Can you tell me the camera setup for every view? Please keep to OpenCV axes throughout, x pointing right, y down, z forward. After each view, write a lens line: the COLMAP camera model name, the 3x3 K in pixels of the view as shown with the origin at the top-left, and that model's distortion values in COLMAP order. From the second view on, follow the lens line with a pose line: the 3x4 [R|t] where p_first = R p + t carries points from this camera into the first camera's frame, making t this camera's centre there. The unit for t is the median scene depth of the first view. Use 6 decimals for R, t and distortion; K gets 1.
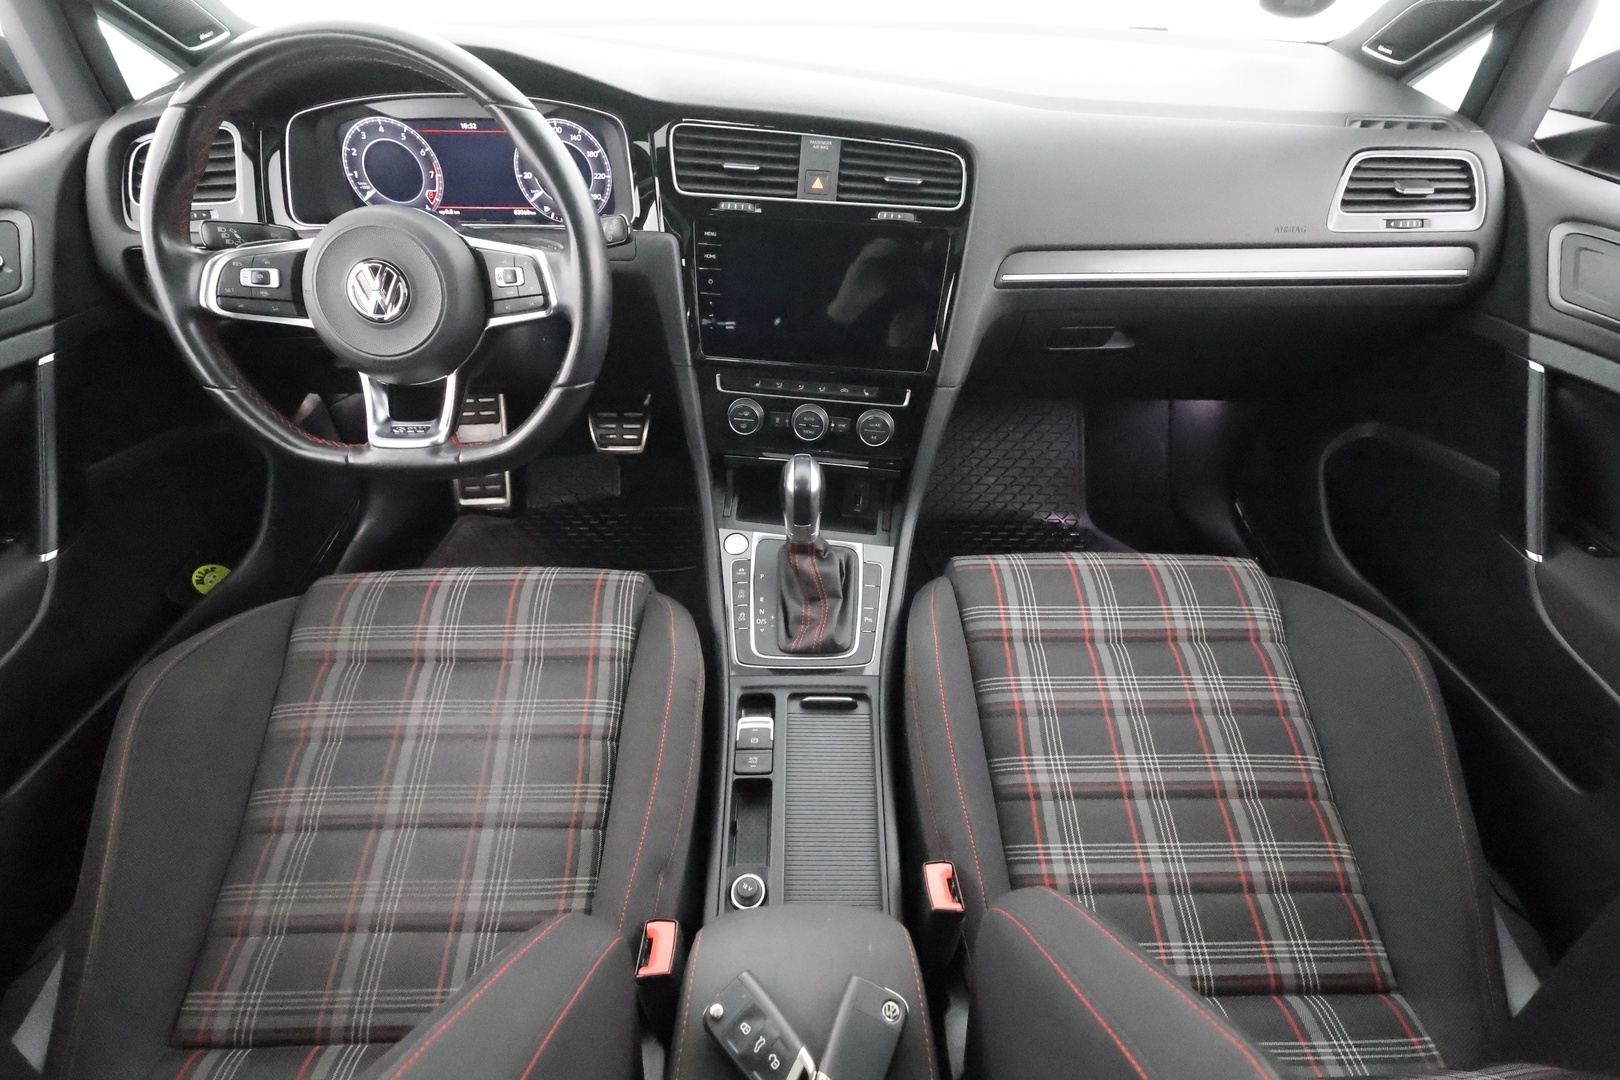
lens RADIAL K [[766.3, 0, 818.3], [0, 766.3, 547.3], [0, 0, 1]] dist [0.000315, 0.001287]
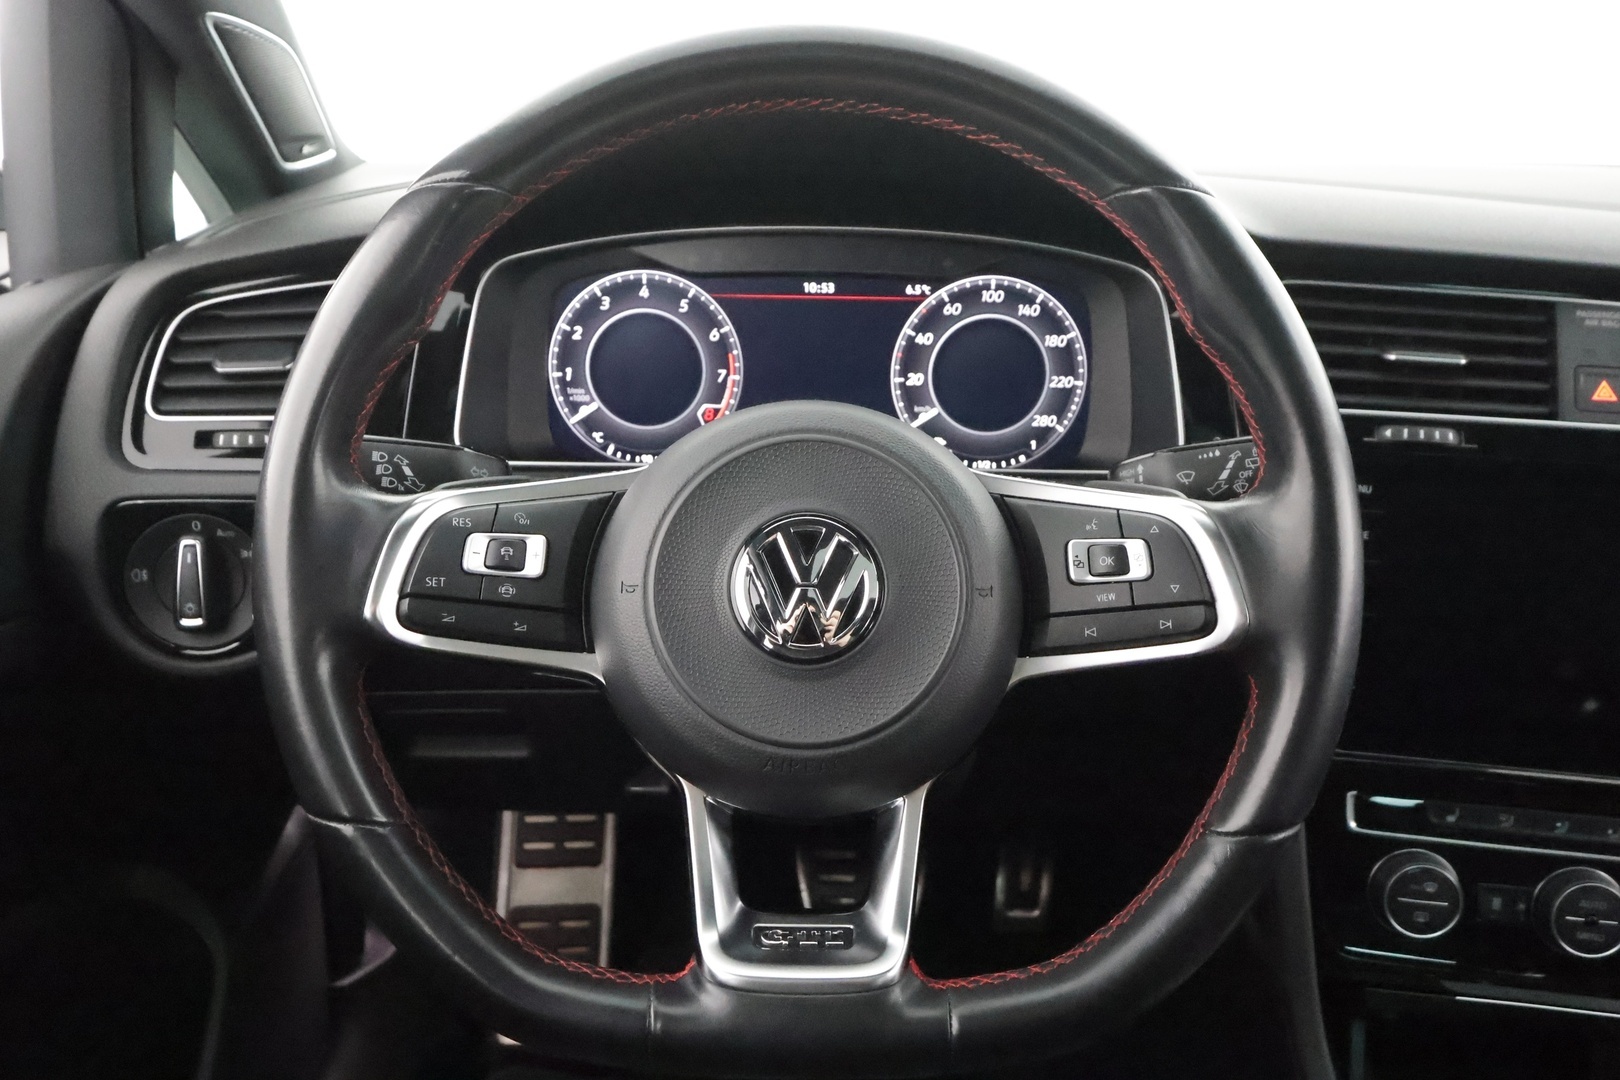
lens RADIAL K [[1277.6, 0, 808.3], [0, 1277.6, 548.0], [0, 0, 1]] dist [-0.003043, 0.005313]
pose [[0.999456, 0.013486, -0.030081, -0.445472], [-0.023774, 0.926996, -0.374316, -0.083529], [0.022837, 0.374828, 0.926813, 0.300081]]
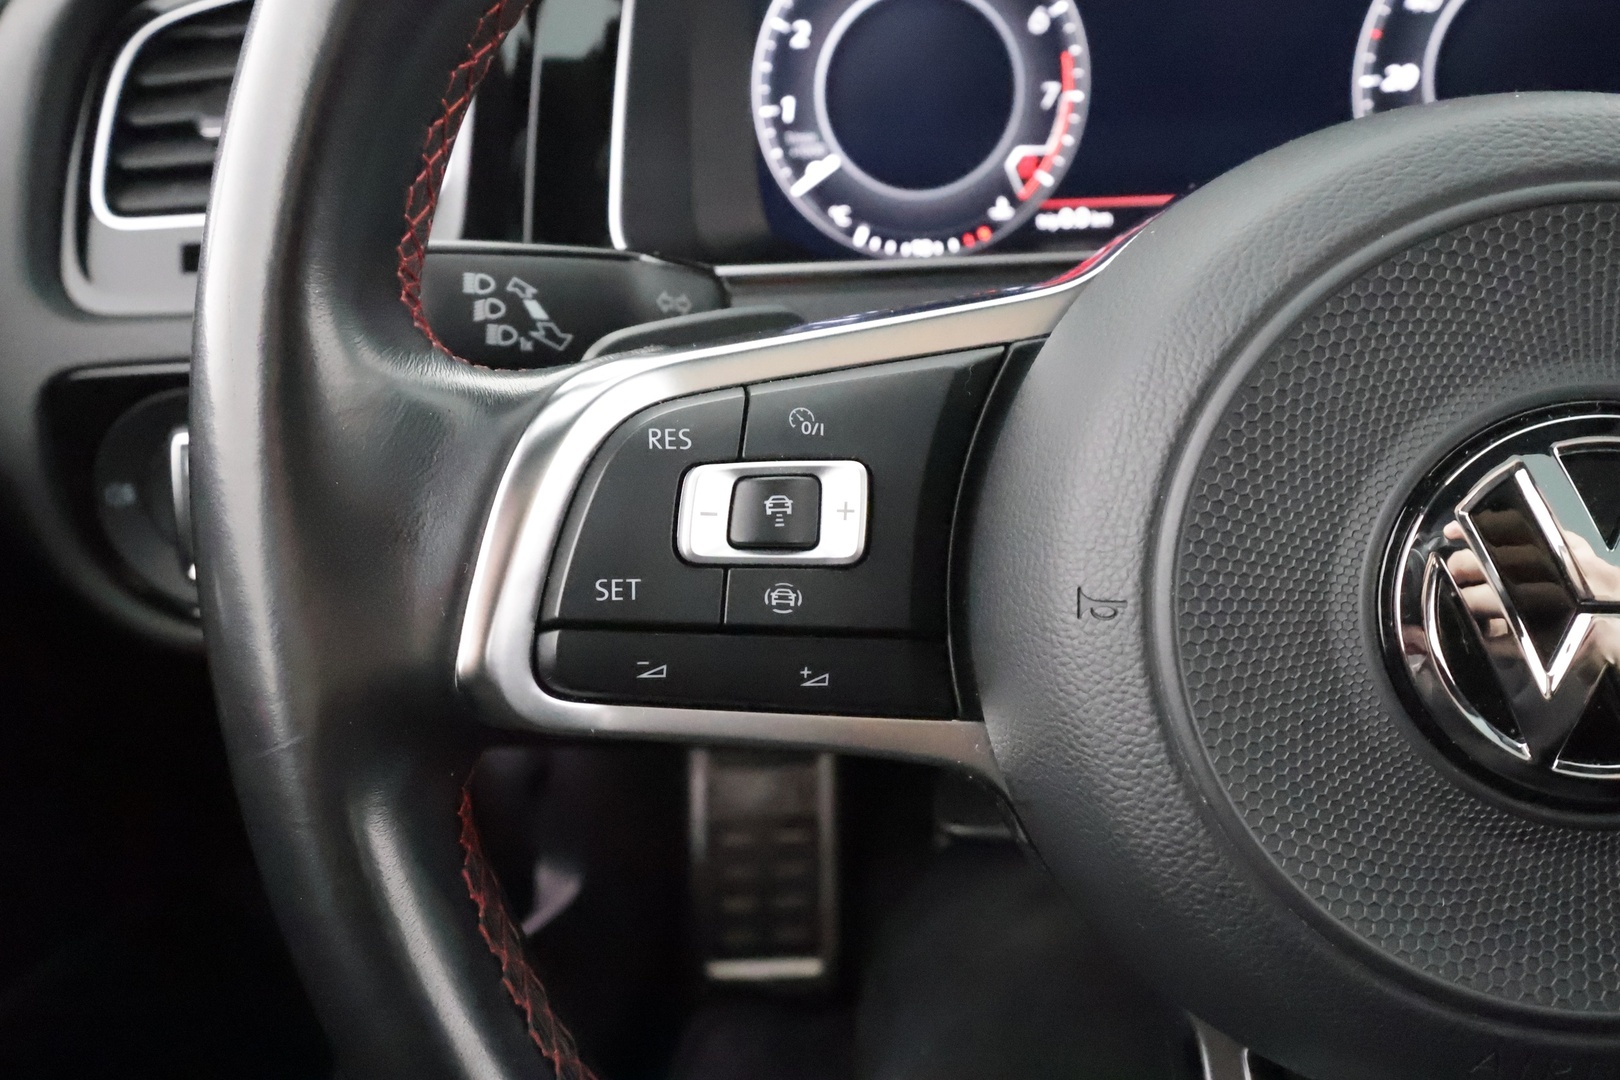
lens RADIAL K [[1277.6, 0, 788.9], [0, 1277.6, 548.8], [0, 0, 1]] dist [-0.003043, 0.005313]
pose [[0.988068, -0.004776, -0.153946, -0.556274], [-0.027144, 0.978474, -0.204575, -0.232899], [0.151609, 0.206313, 0.966669, 0.591167]]
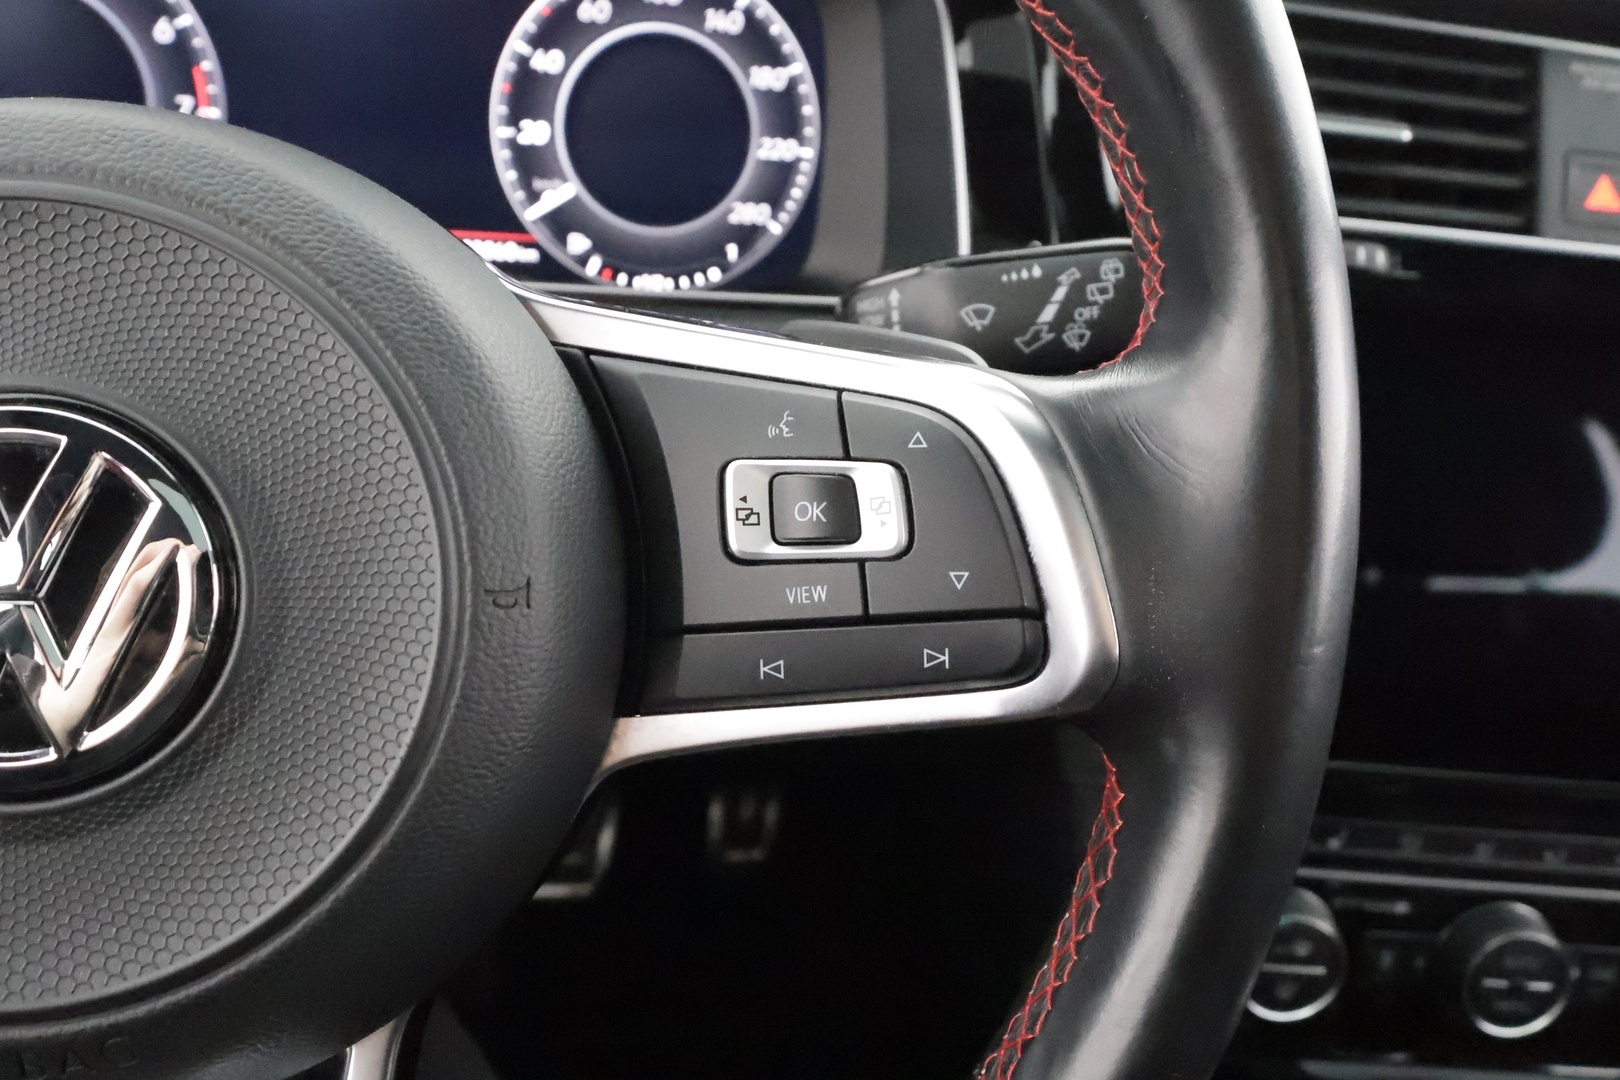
lens RADIAL K [[1277.6, 0, 811.0], [0, 1277.6, 545.2], [0, 0, 1]] dist [-0.003043, 0.005313]
pose [[0.987597, 0.010044, 0.156687, -0.369767], [0.028777, 0.969468, -0.243524, -0.224773], [-0.154349, 0.245013, 0.957155, 0.590999]]
